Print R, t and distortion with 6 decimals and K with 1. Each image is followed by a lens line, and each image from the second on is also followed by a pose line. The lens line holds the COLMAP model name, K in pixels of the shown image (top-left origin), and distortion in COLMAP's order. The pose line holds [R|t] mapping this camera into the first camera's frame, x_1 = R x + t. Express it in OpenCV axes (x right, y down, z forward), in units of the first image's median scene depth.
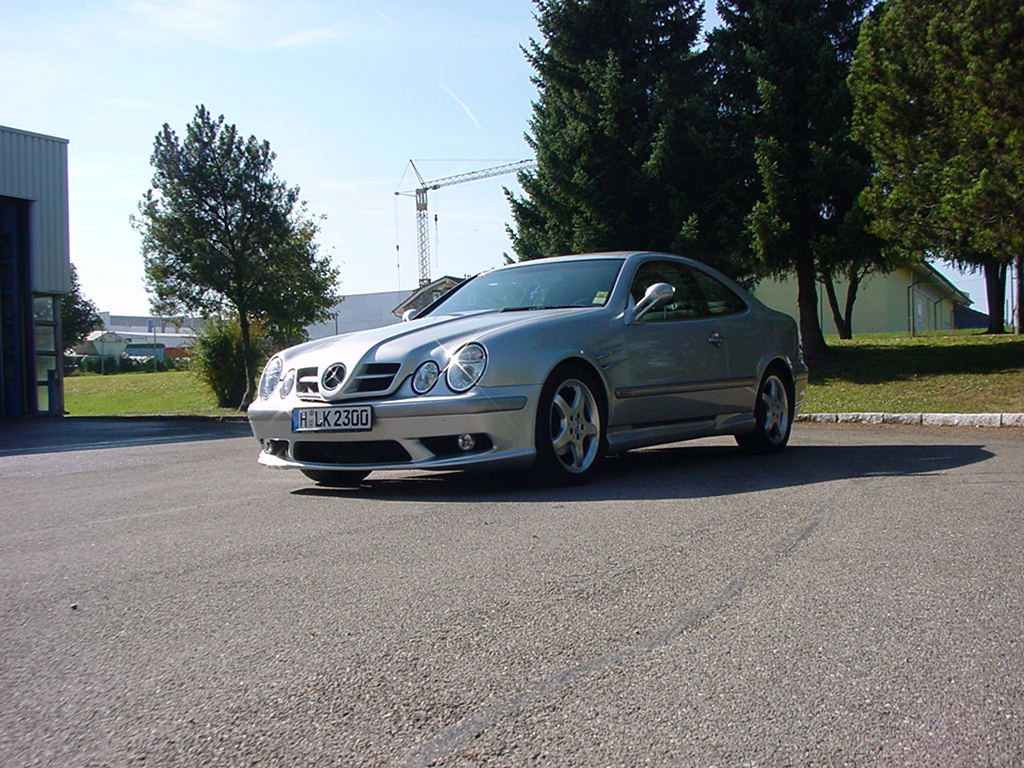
lens RADIAL K [[1201.4, 0, 483.0], [0, 1201.4, 439.5], [0, 0, 1]] dist [-0.218761, 0.291619]
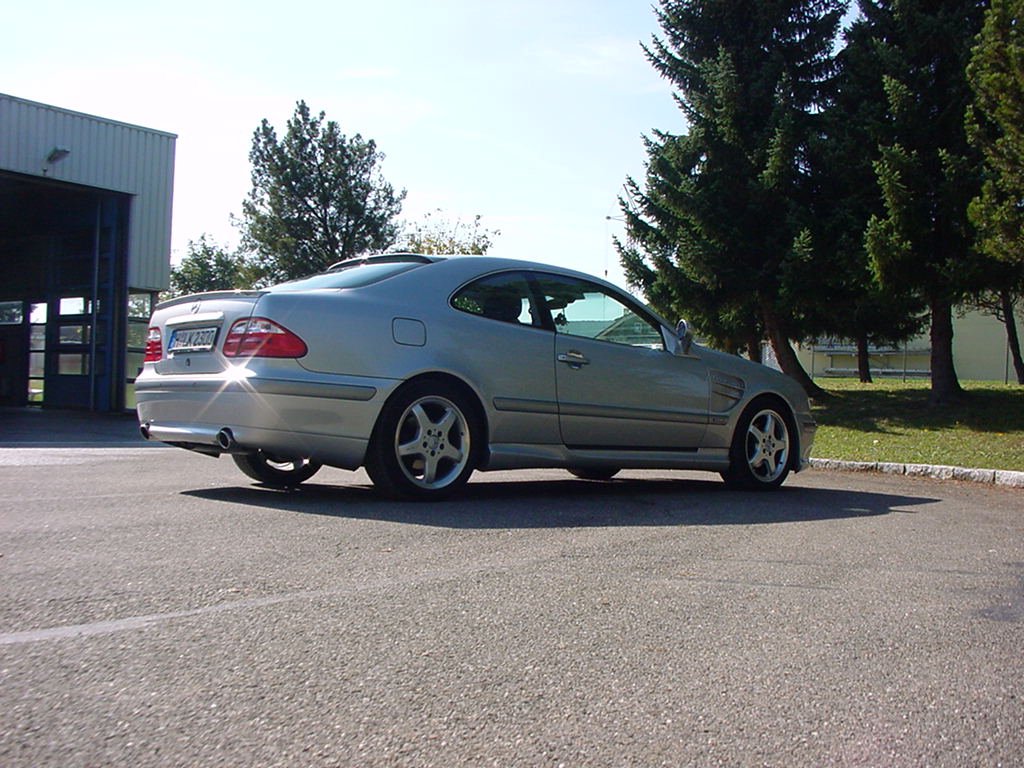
lens RADIAL K [[1201.4, 0, 483.0], [0, 1201.4, 439.5], [0, 0, 1]] dist [-0.218761, 0.291619]
pose [[0.981656, 0.063496, -0.179775, 0.106580], [-0.067312, 0.997616, -0.015201, -0.004599], [0.178381, 0.027024, 0.983590, 0.096068]]
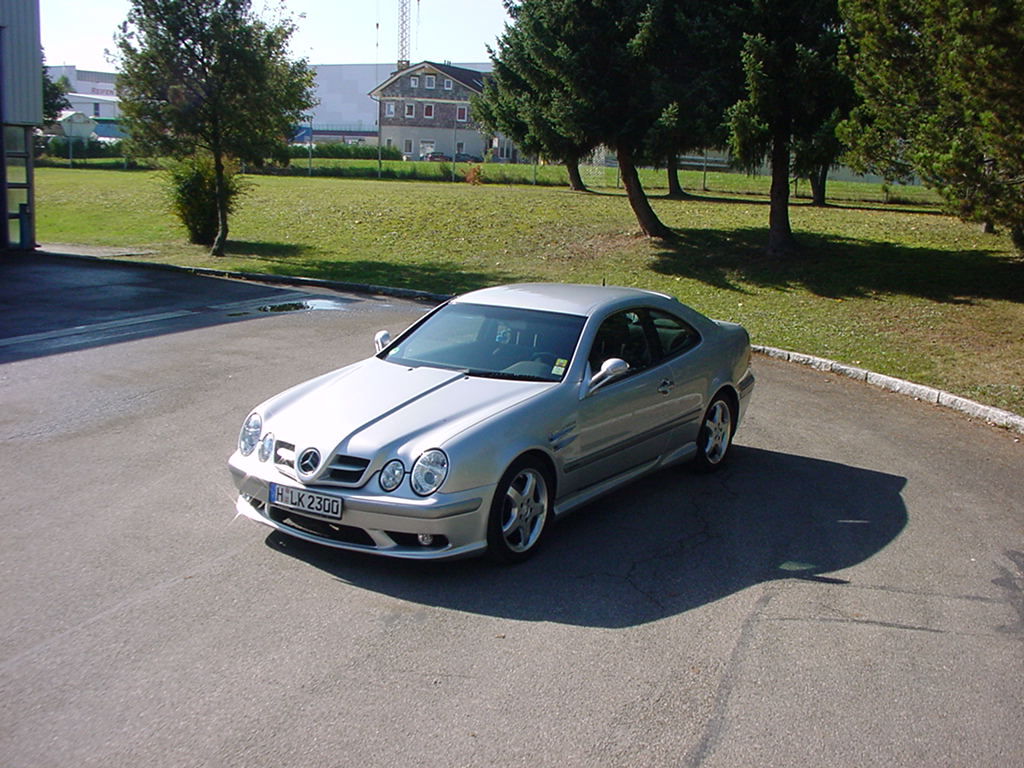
lens RADIAL K [[1201.4, 0, 483.0], [0, 1201.4, 439.5], [0, 0, 1]] dist [-0.218761, 0.291619]
pose [[0.997535, 0.060068, 0.036281, -0.001803], [-0.065749, 0.980718, 0.184034, -0.082379], [-0.024526, -0.185966, 0.982250, -0.022540]]
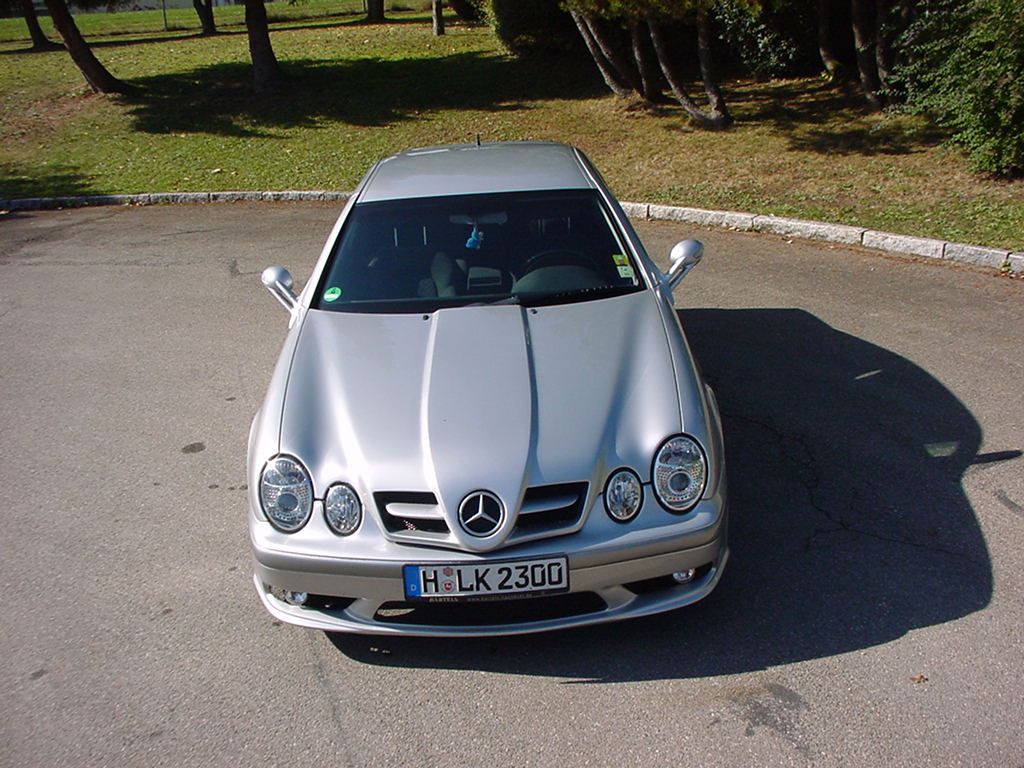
lens RADIAL K [[1201.4, 0, 483.0], [0, 1201.4, 439.5], [0, 0, 1]] dist [-0.218761, 0.291619]
pose [[0.813803, -0.220900, 0.537520, -0.133352], [0.052819, 0.949226, 0.310128, -0.083915], [-0.578735, -0.223992, 0.784151, 0.145580]]
